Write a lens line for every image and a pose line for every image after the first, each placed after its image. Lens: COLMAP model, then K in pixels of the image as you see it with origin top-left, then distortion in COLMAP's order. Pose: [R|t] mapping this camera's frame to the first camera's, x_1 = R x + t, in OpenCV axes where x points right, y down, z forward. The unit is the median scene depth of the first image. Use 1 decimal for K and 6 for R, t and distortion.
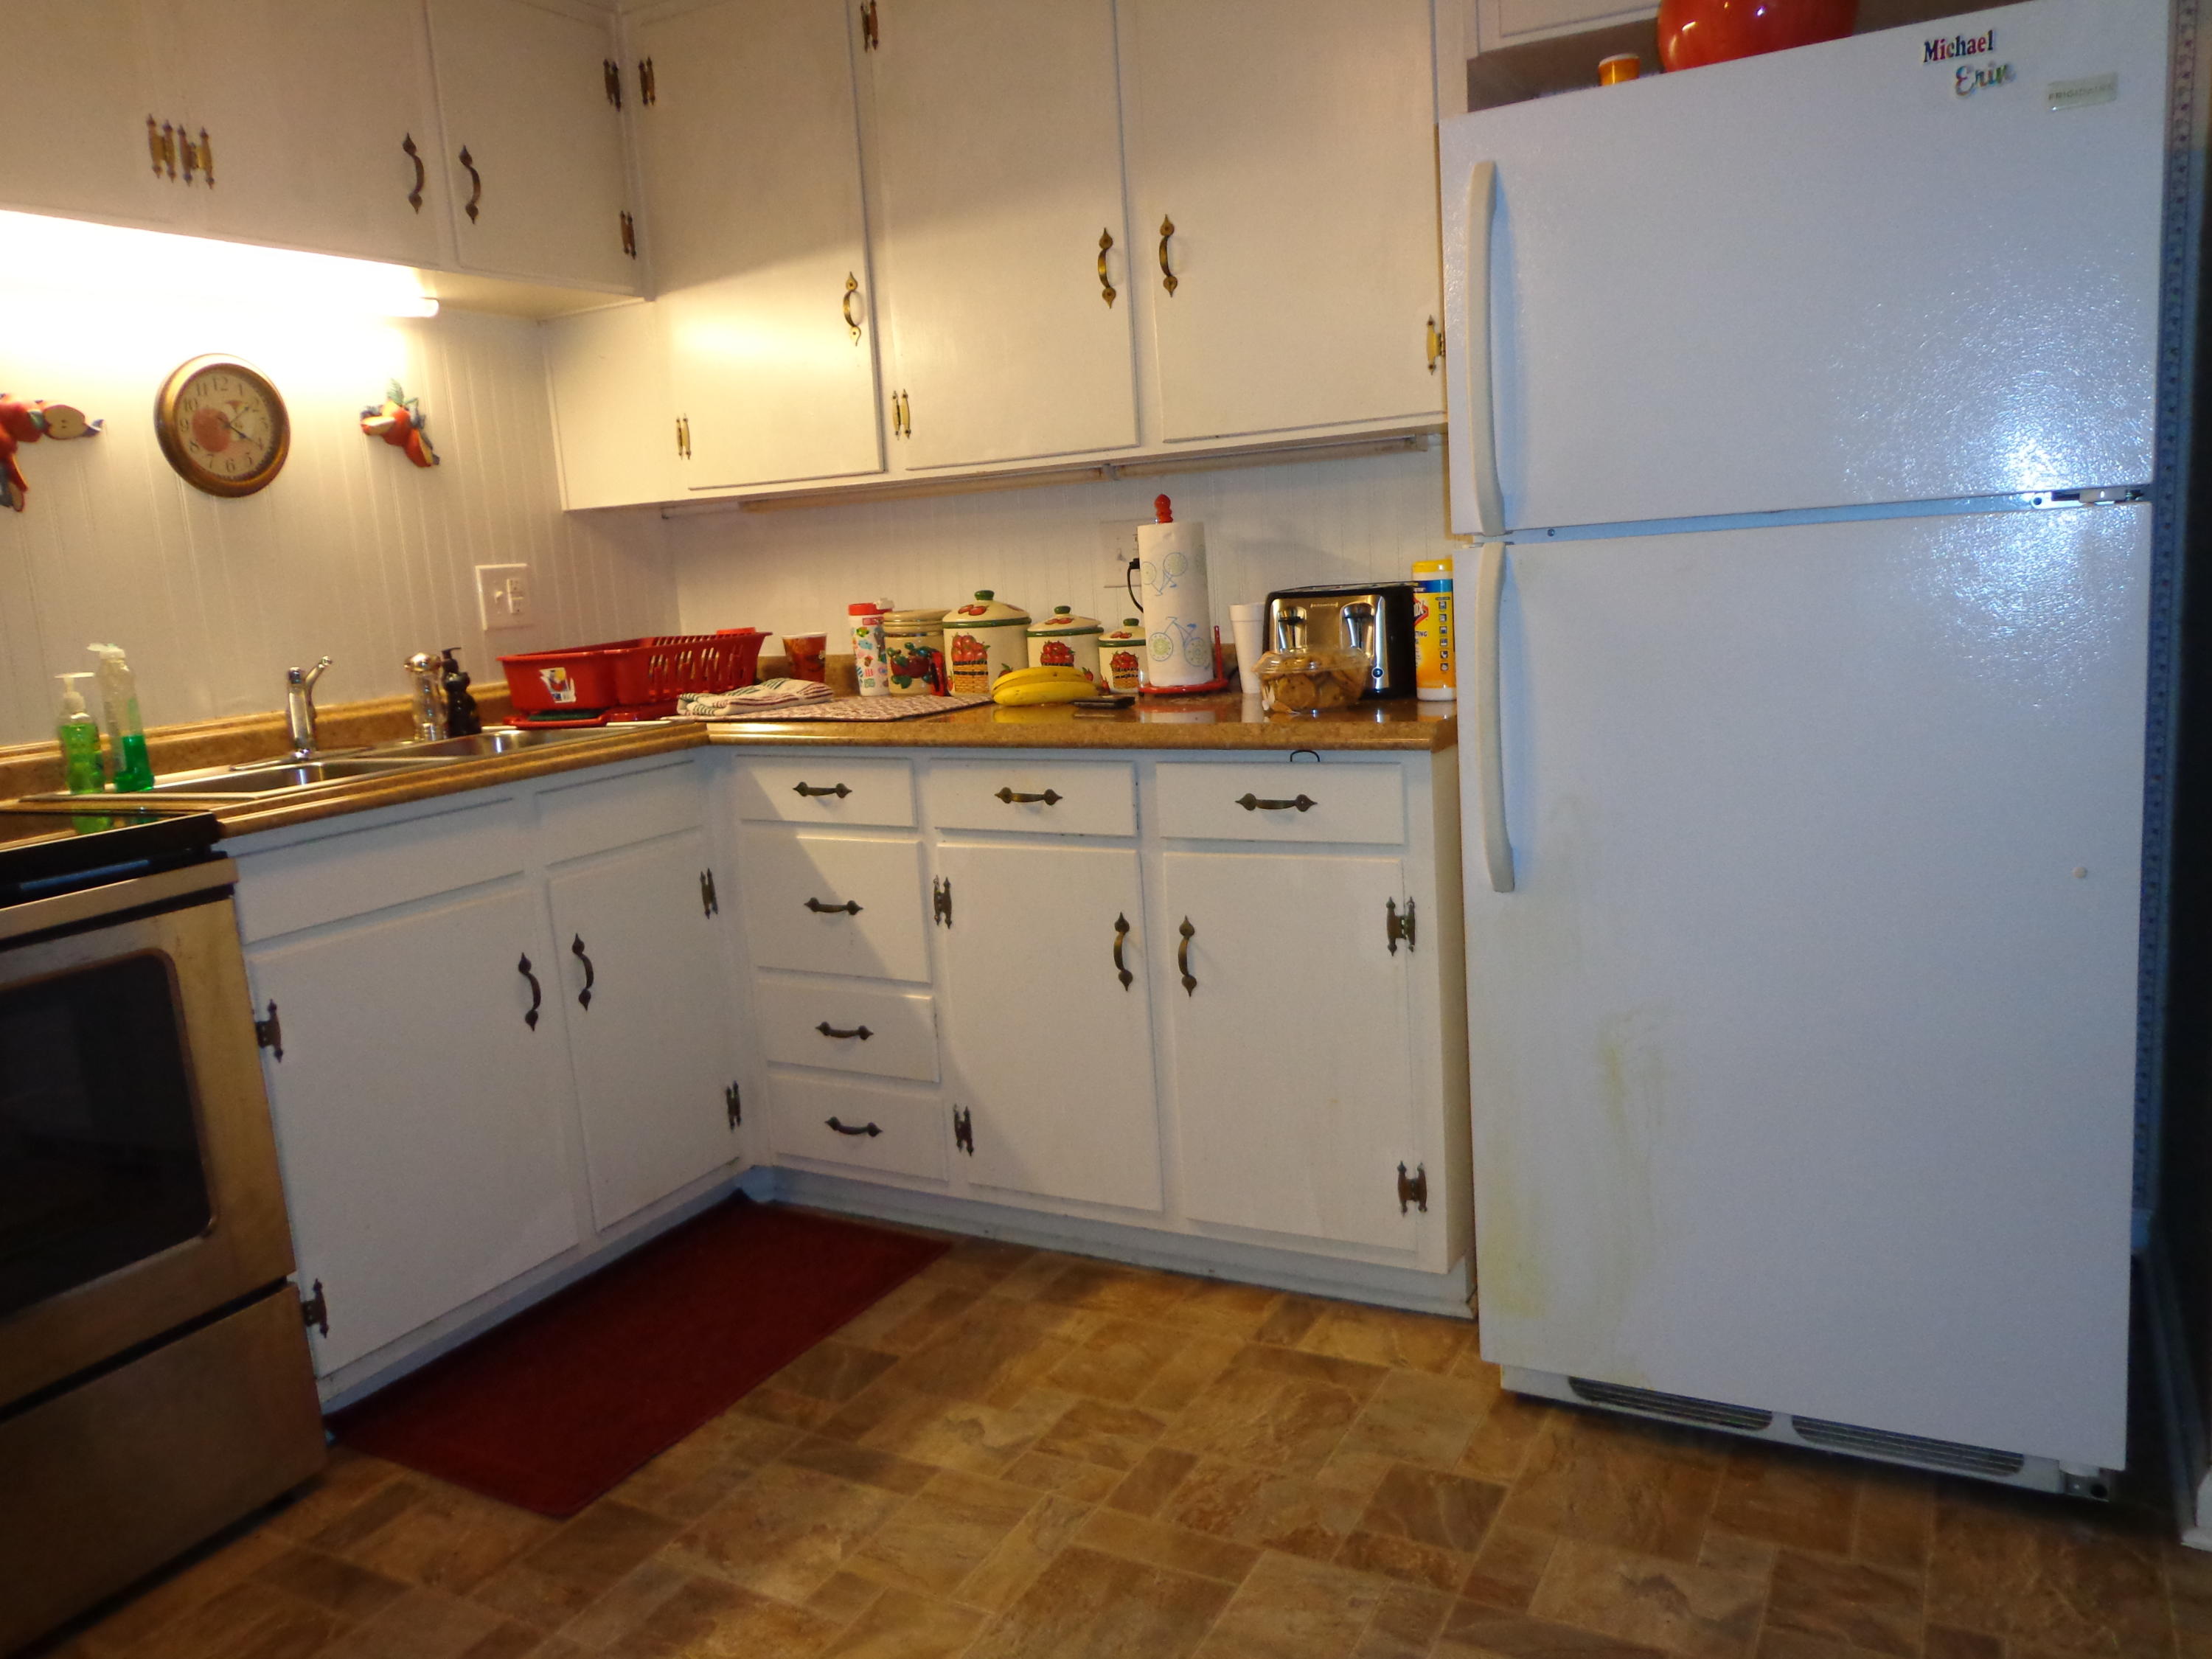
lens RADIAL K [[1611.5, 0, 1117.2], [0, 1611.5, 837.0], [0, 0, 1]] dist [-0.019642, 0.015363]
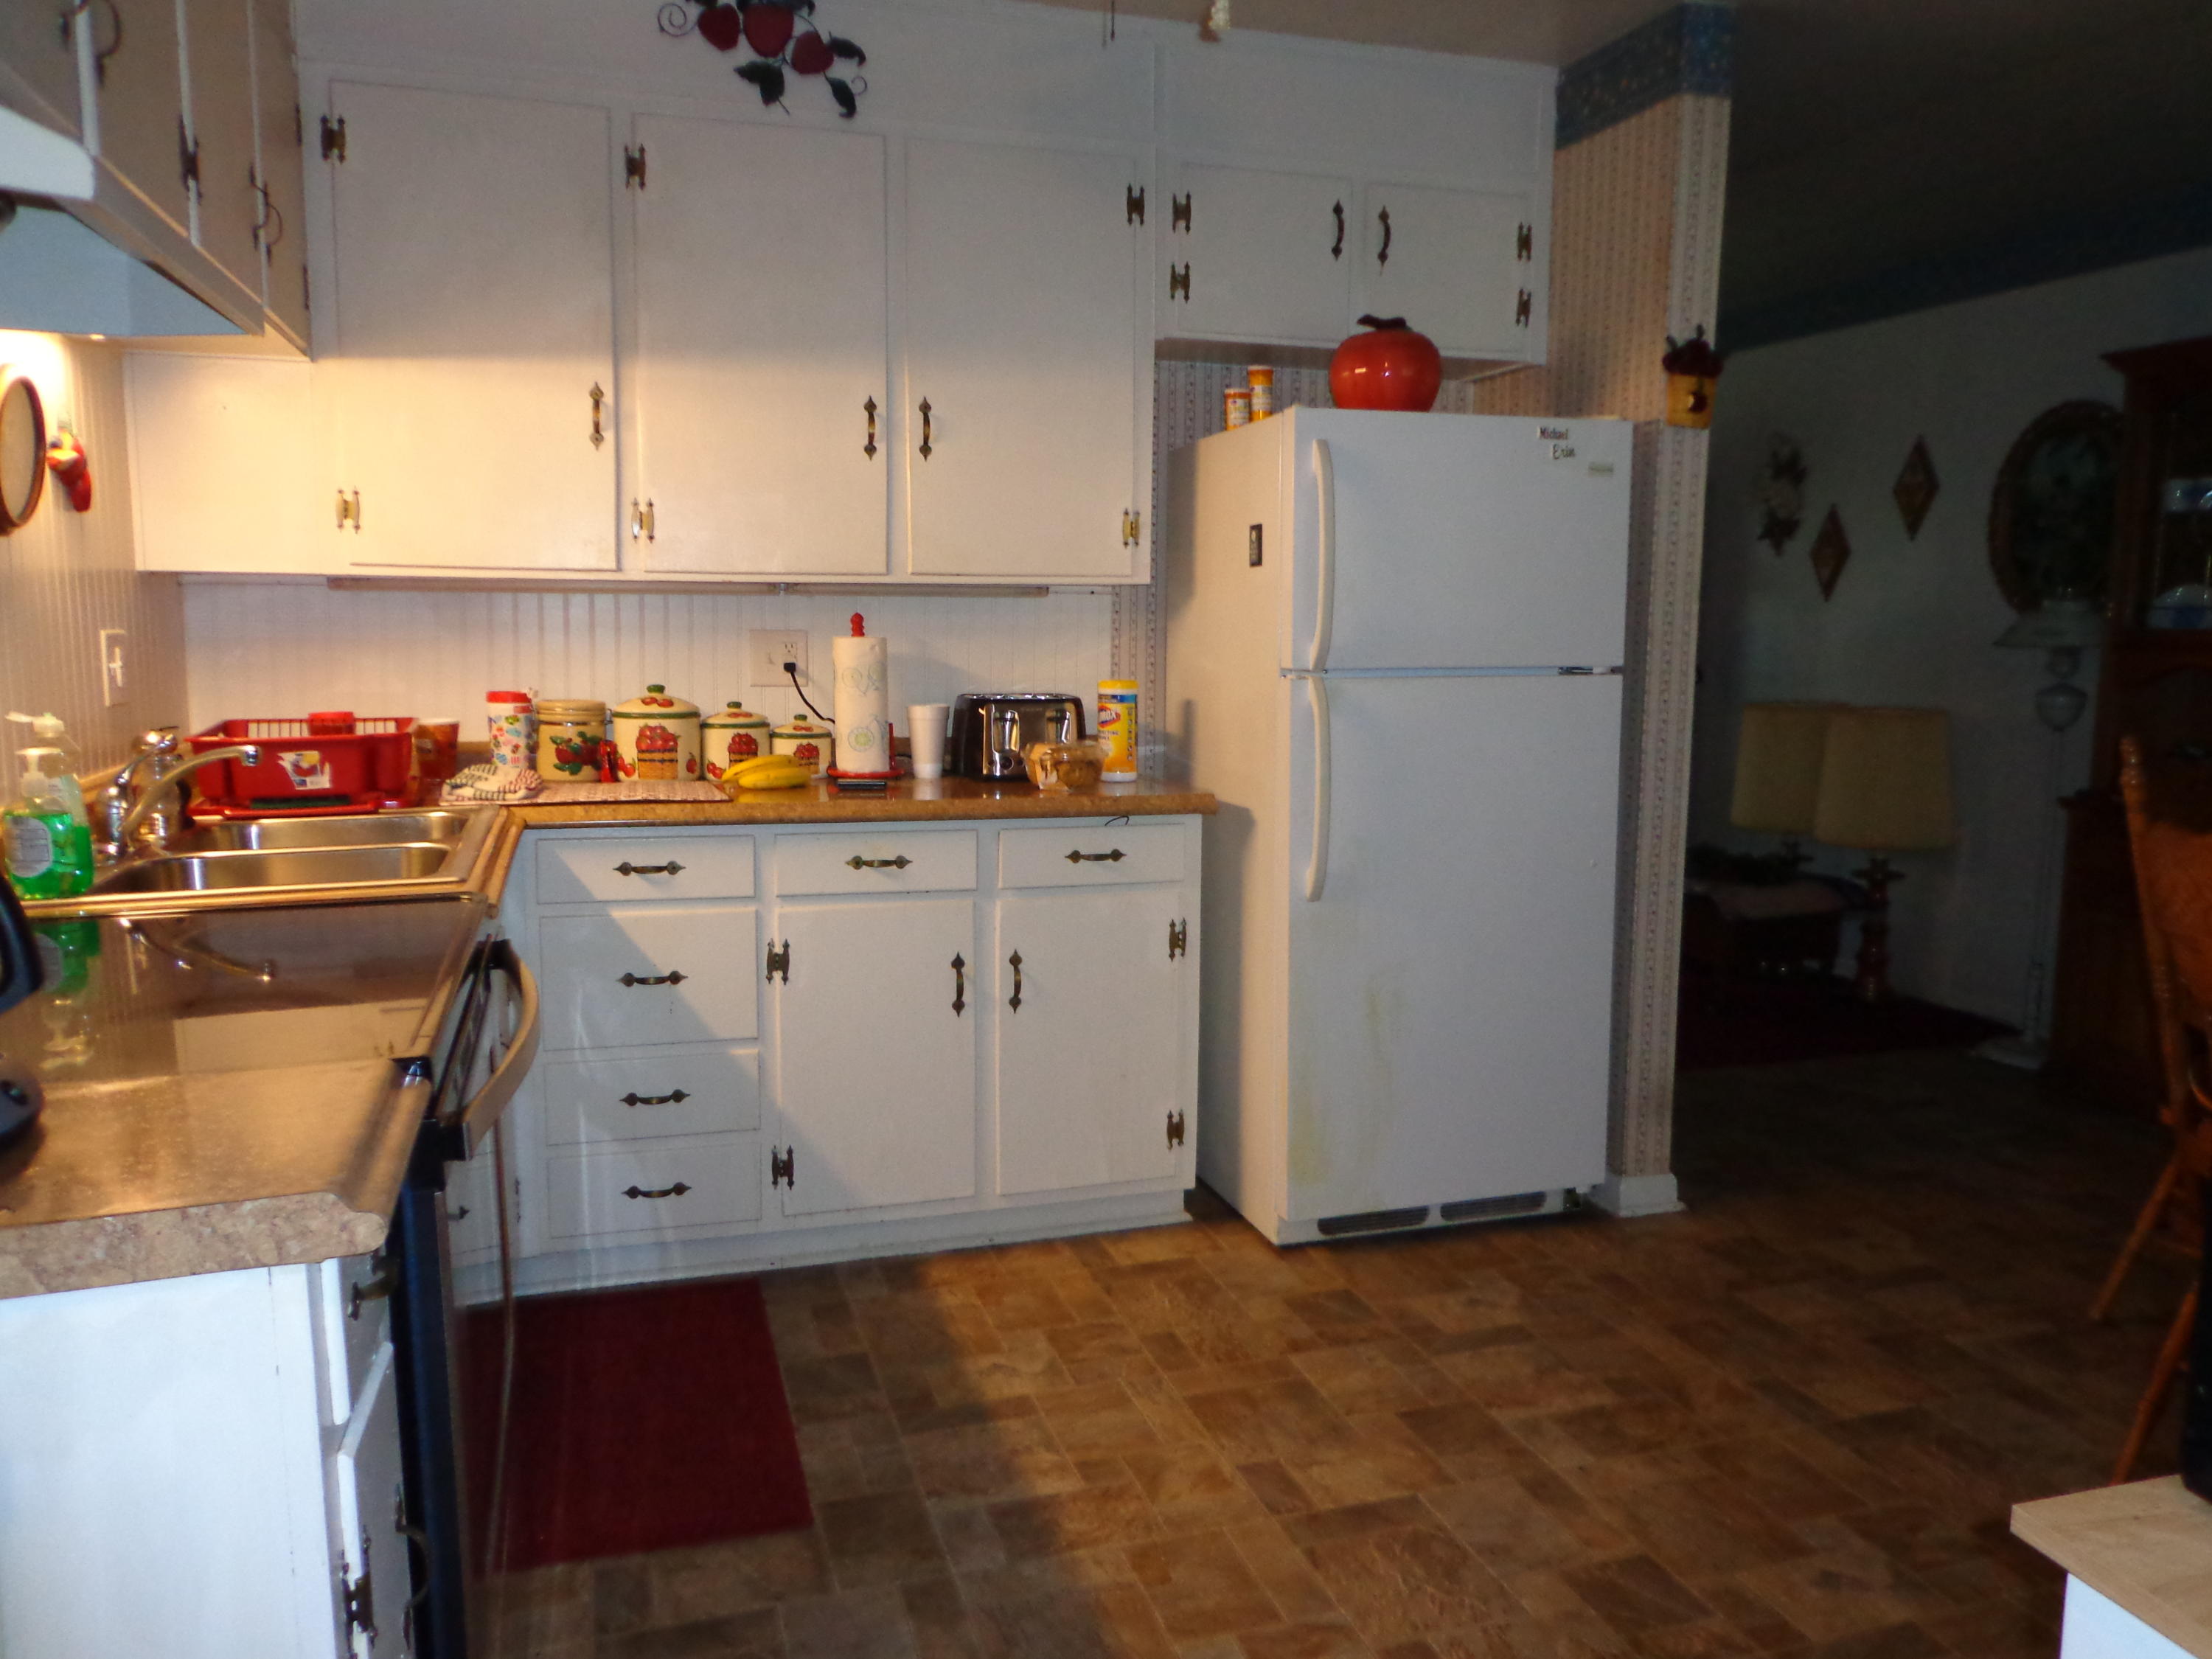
lens RADIAL K [[1611.5, 0, 1117.2], [0, 1611.5, 837.0], [0, 0, 1]] dist [-0.019642, 0.015363]
pose [[0.695835, -0.027255, 0.717684, -0.752289], [0.072760, 0.996814, -0.032690, 0.007578], [-0.714506, 0.074965, 0.695601, 0.043564]]
